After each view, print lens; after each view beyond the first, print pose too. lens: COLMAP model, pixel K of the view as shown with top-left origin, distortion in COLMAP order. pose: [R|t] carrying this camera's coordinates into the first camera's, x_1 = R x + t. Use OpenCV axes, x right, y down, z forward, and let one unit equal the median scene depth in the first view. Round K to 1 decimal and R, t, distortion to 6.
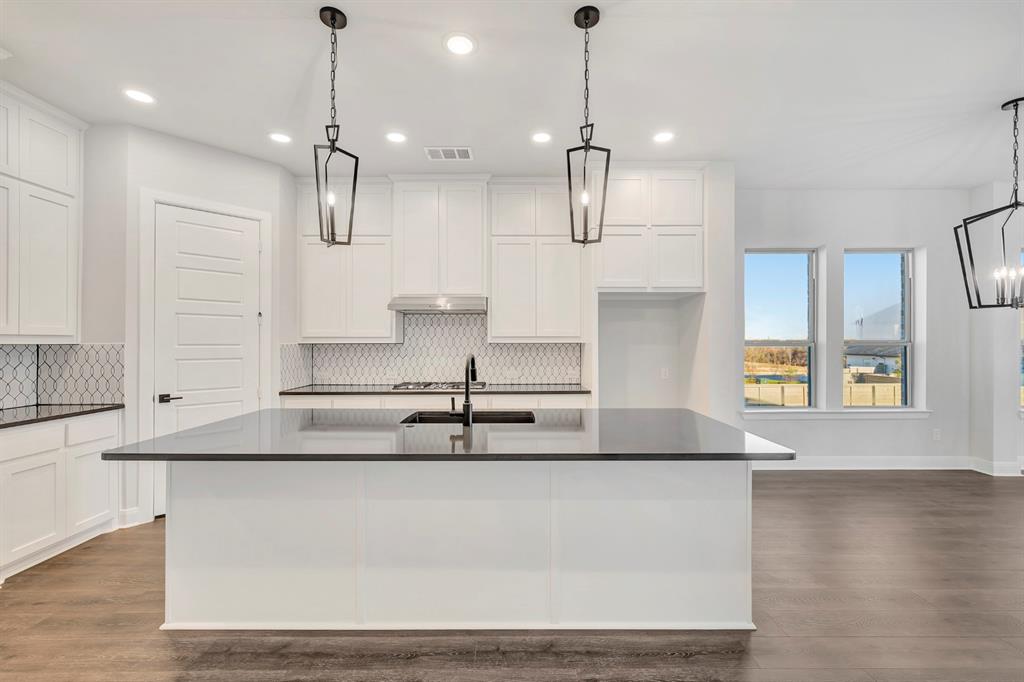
lens RADIAL K [[422.9, 0, 519.9], [0, 422.9, 342.0], [0, 0, 1]] dist [0.001524, -0.001023]
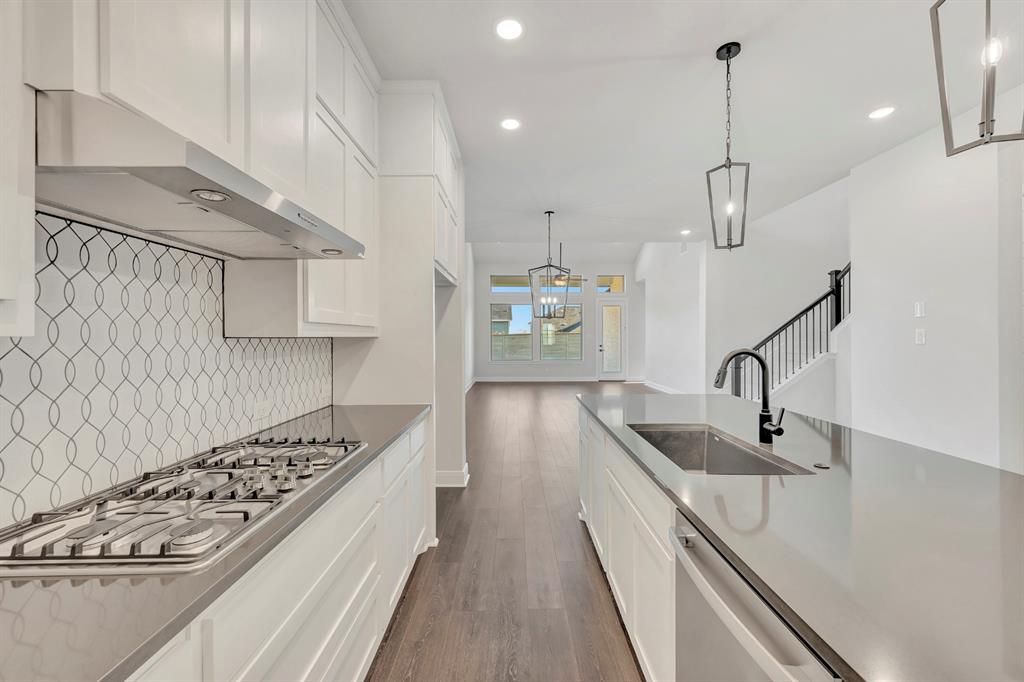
lens RADIAL K [[406.7, 0, 518.2], [0, 406.7, 334.8], [0, 0, 1]] dist [-0.000467, 0.000188]
pose [[0.004995, 0.007017, 0.999963, -0.509537], [0.000959, 0.999975, -0.007022, 0.003773], [-0.999987, 0.000994, 0.004989, 0.853091]]
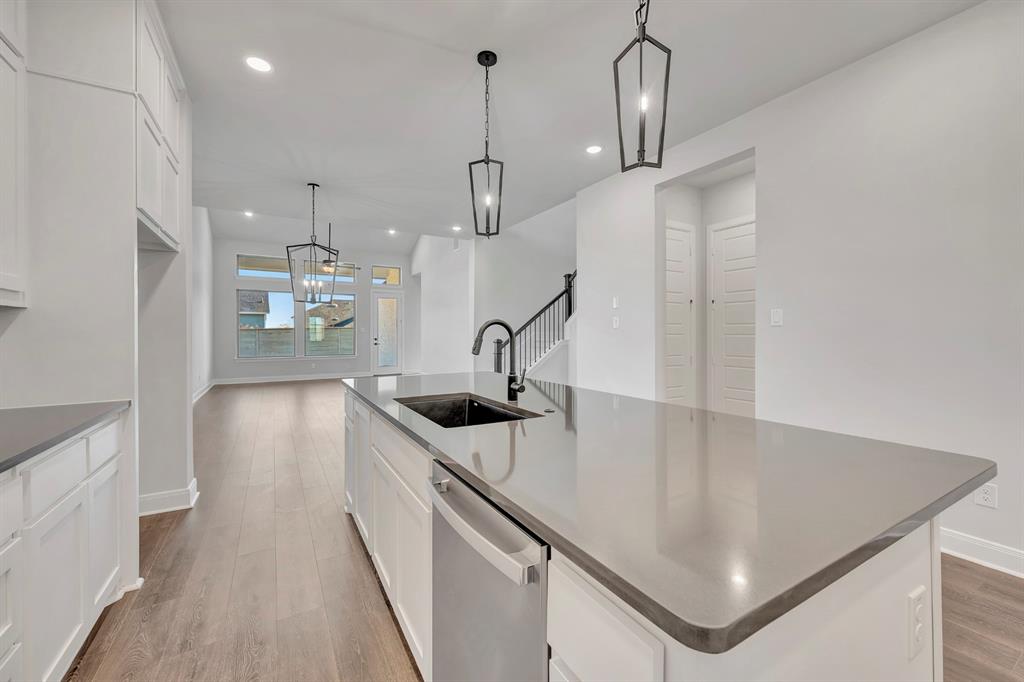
lens RADIAL K [[406.7, 0, 517.9], [0, 406.7, 331.8], [0, 0, 1]] dist [-0.000467, 0.000188]
pose [[-0.503430, 0.006006, 0.864015, -0.512854], [0.002246, 0.999982, -0.005642, 0.034217], [-0.864033, -0.000900, -0.503434, 0.839121]]
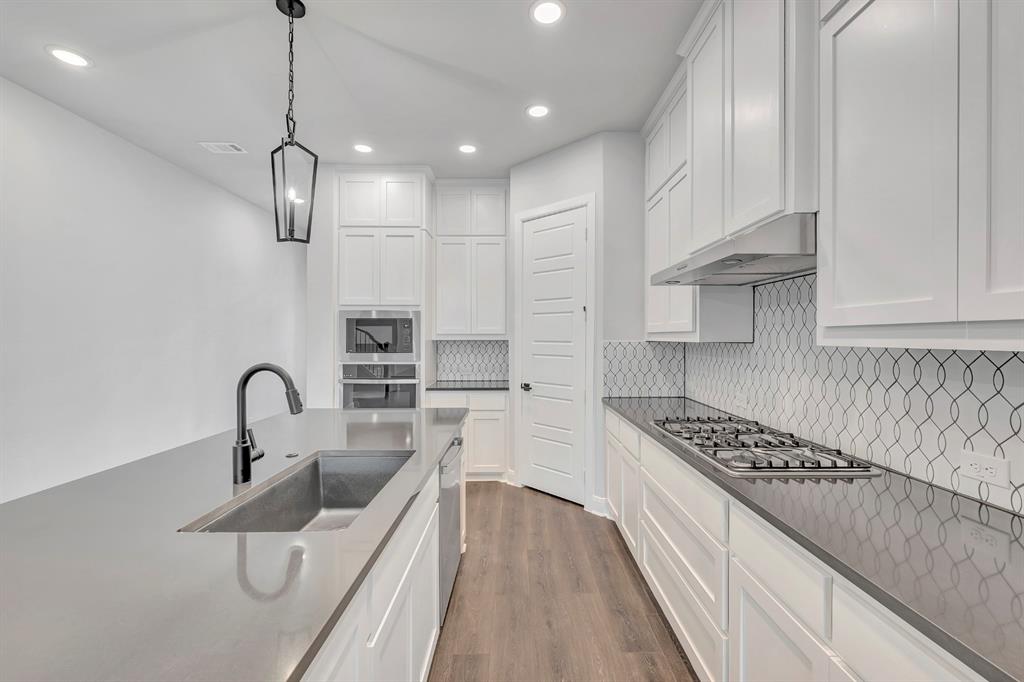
lens RADIAL K [[422.9, 0, 525.3], [0, 422.9, 340.2], [0, 0, 1]] dist [0.001524, -0.001023]
pose [[0.015592, 0.007335, -0.999852, 0.280925], [0.001013, 0.999972, 0.007352, -0.004783], [0.999878, -0.001127, 0.015584, 0.825057]]
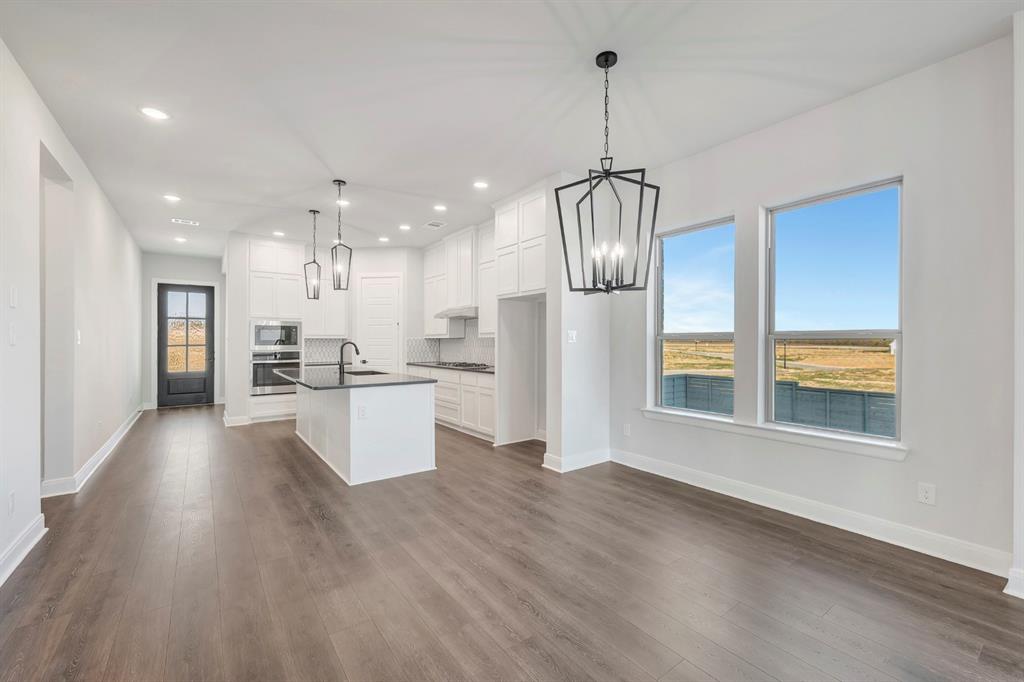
lens RADIAL K [[422.9, 0, 515.0], [0, 422.9, 339.3], [0, 0, 1]] dist [0.001524, -0.001023]
pose [[0.593601, -0.001266, -0.804759, 1.290688], [0.001429, 0.999999, -0.000520, 0.010435], [0.804758, -0.000841, 0.593602, 0.242375]]
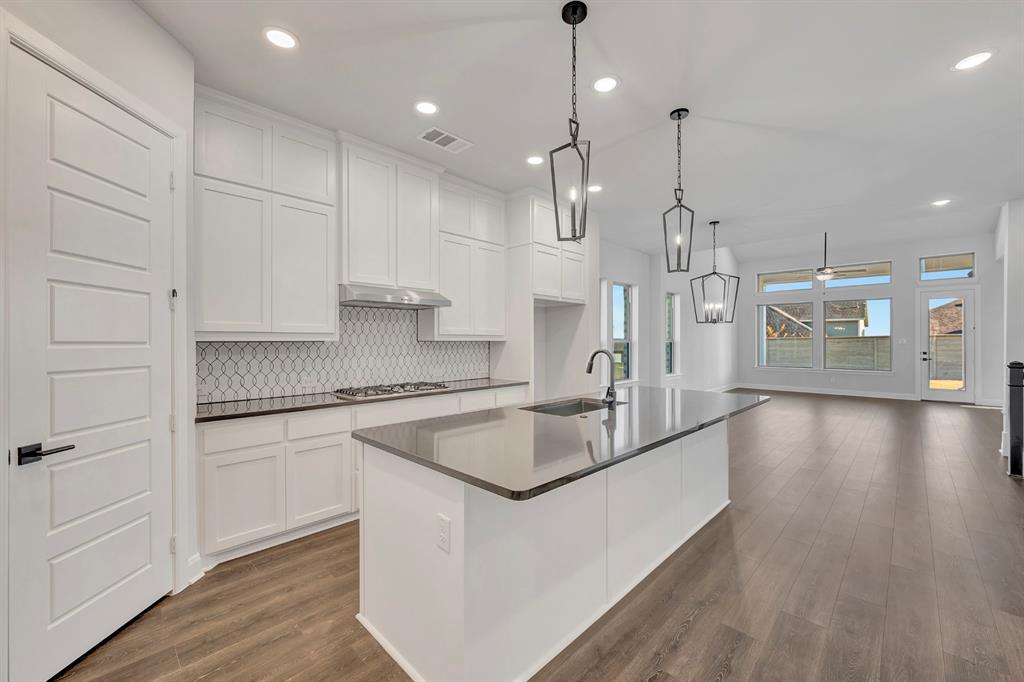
lens RADIAL K [[406.7, 0, 520.3], [0, 406.7, 340.8], [0, 0, 1]] dist [-0.000467, 0.000188]
pose [[0.696555, 0.001334, 0.717502, -0.659648], [-0.000878, 0.999999, -0.001007, 0.003056], [-0.717503, 0.000071, 0.696556, 0.230815]]
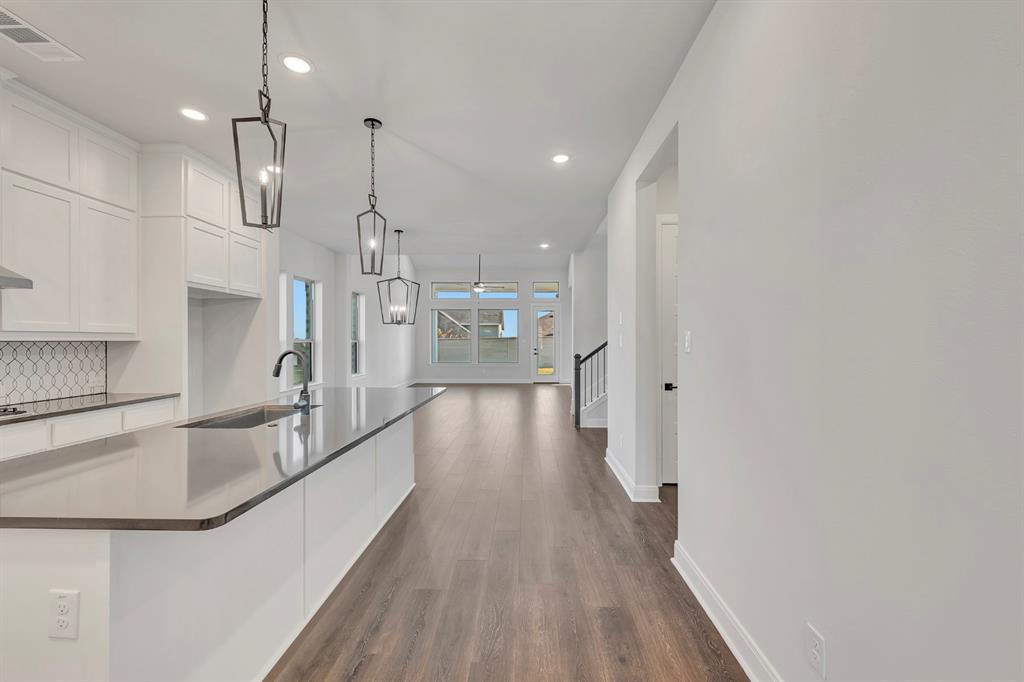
lens RADIAL K [[406.7, 0, 516.1], [0, 406.7, 341.4], [0, 0, 1]] dist [-0.000467, 0.000188]
pose [[0.032248, -0.000366, 0.999480, -0.692464], [-0.000004, 1.000000, 0.000367, 0.003095], [-0.999480, -0.000016, 0.032248, 0.242151]]
